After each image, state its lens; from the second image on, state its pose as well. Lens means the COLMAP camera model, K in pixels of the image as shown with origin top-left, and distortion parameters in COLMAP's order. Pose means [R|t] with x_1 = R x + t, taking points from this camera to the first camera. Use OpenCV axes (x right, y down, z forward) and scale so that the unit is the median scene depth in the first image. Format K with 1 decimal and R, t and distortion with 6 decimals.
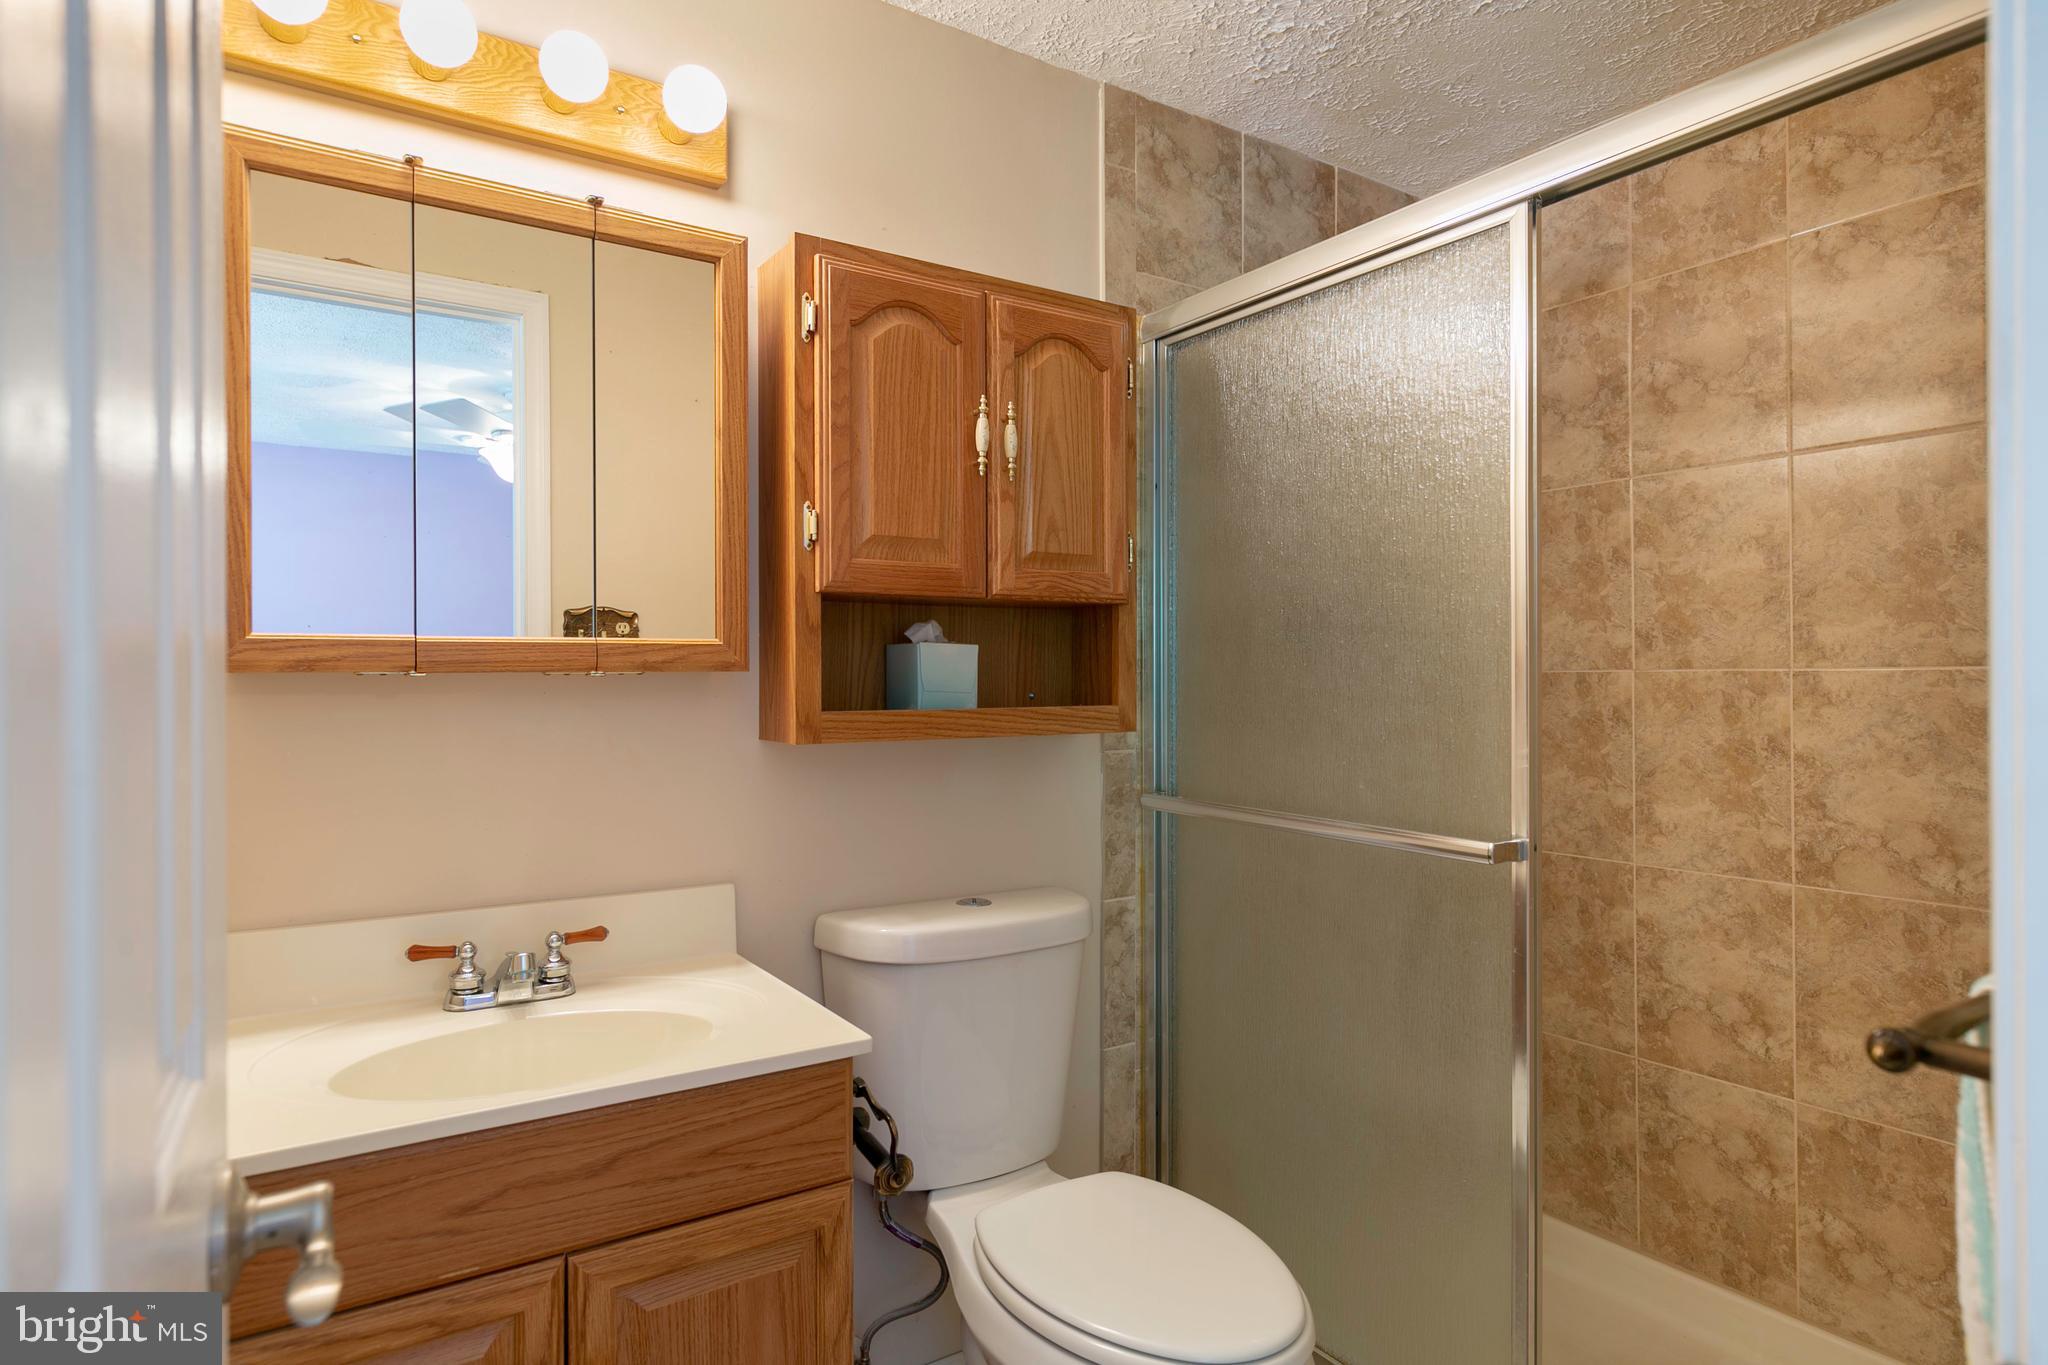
lens RADIAL K [[1157.4, 0, 1024.0], [0, 1157.4, 682.5], [0, 0, 1]] dist [-0.001188, -0.000258]
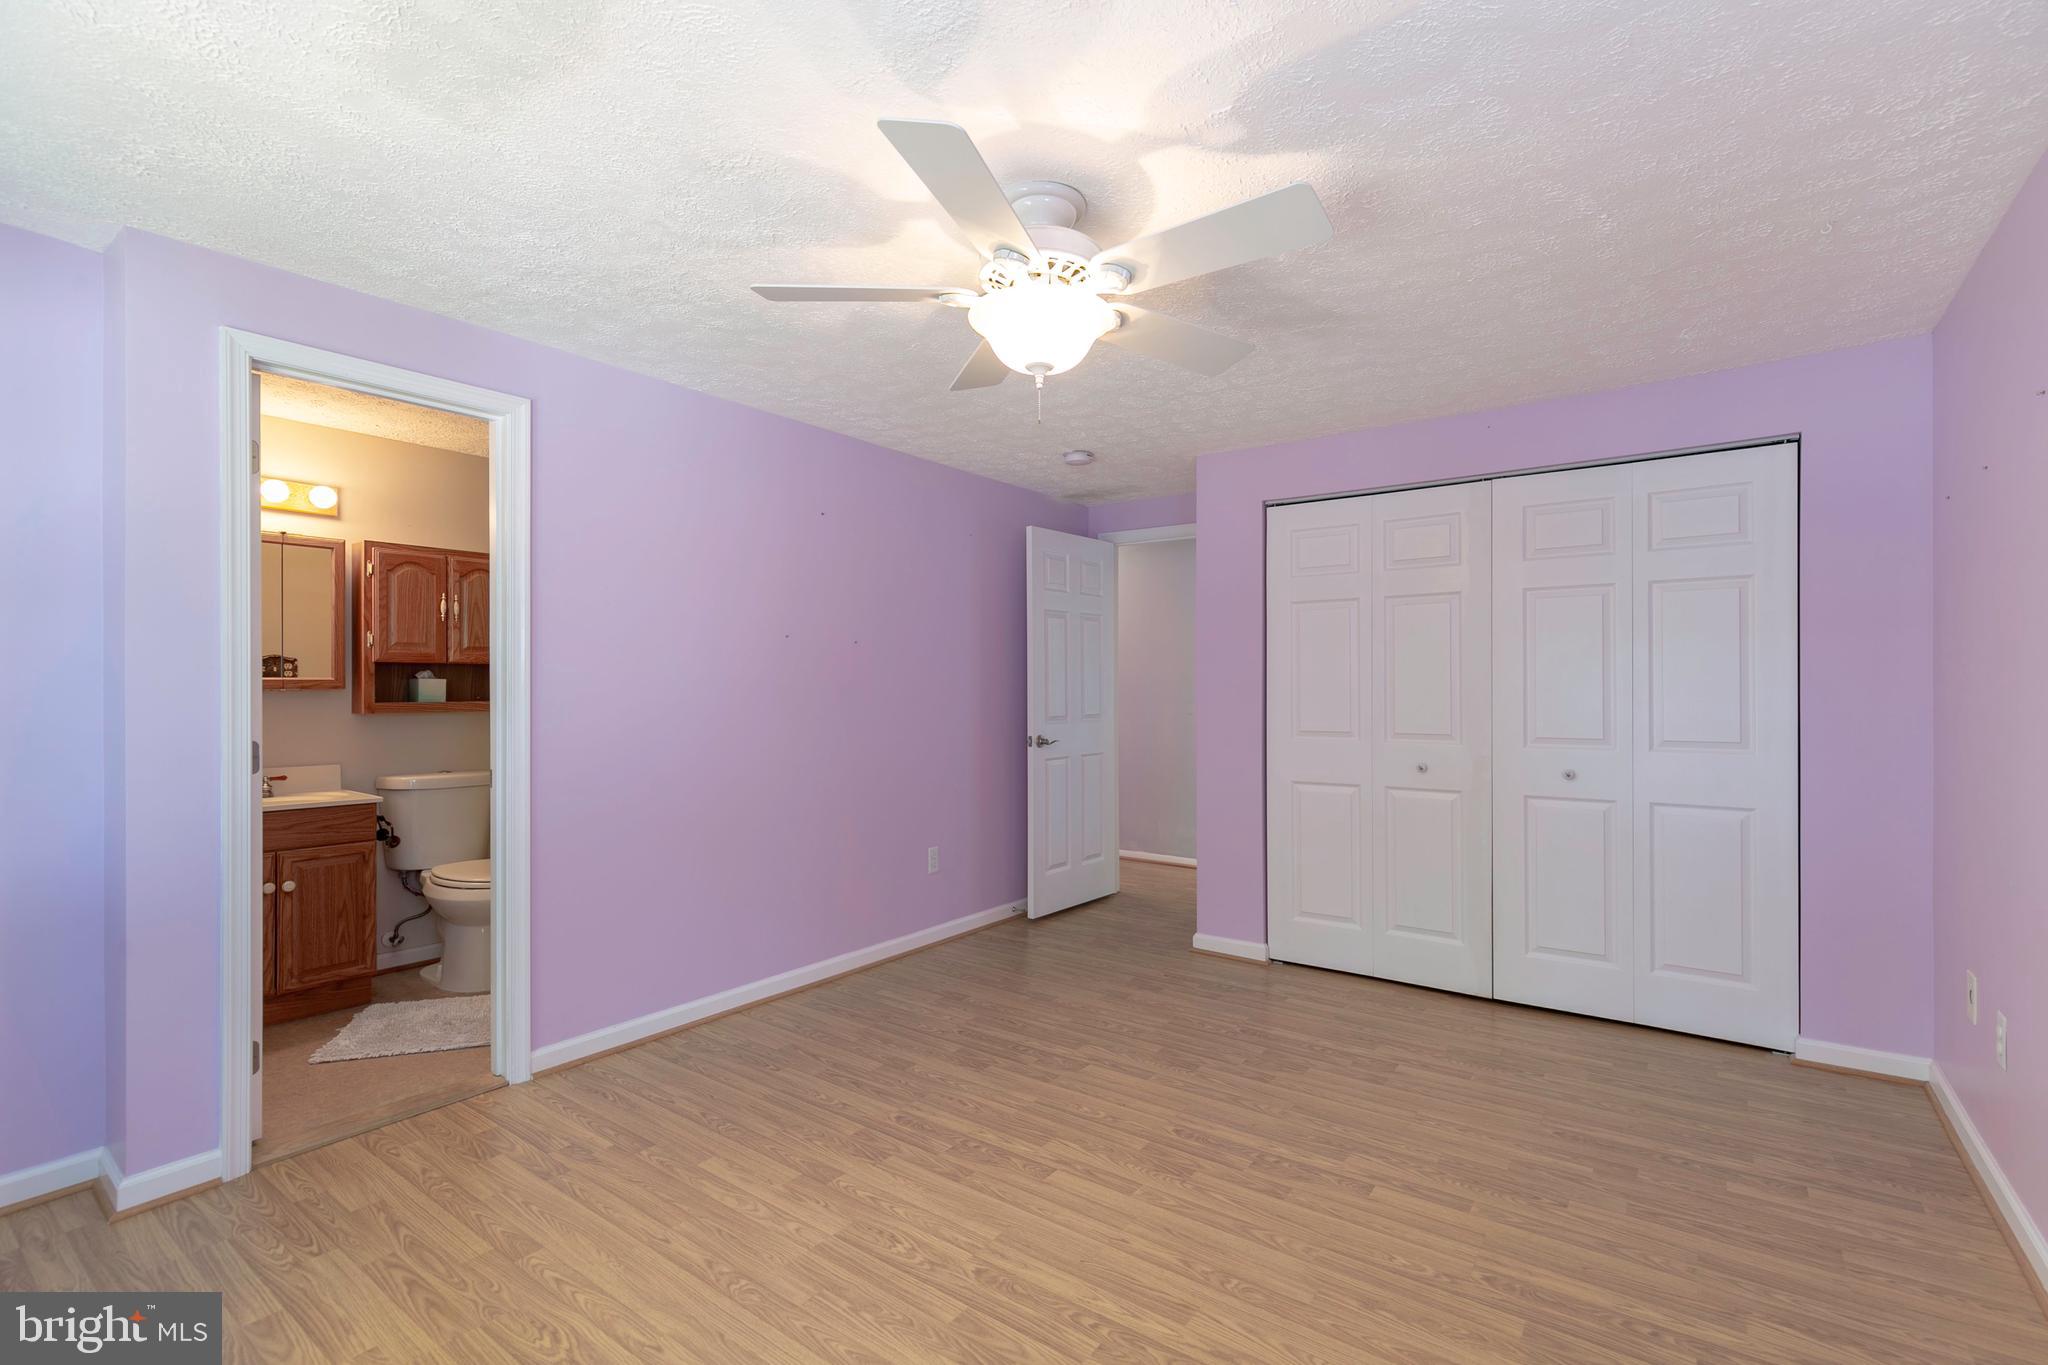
lens RADIAL K [[934.4, 0, 1023.9], [0, 934.4, 688.7], [0, 0, 1]] dist [0.002806, -0.000594]
pose [[0.941756, -0.000294, 0.336296, 0.563291], [0.002505, 0.999978, -0.006138, 0.008082], [-0.336287, 0.006623, 0.941736, -1.744456]]
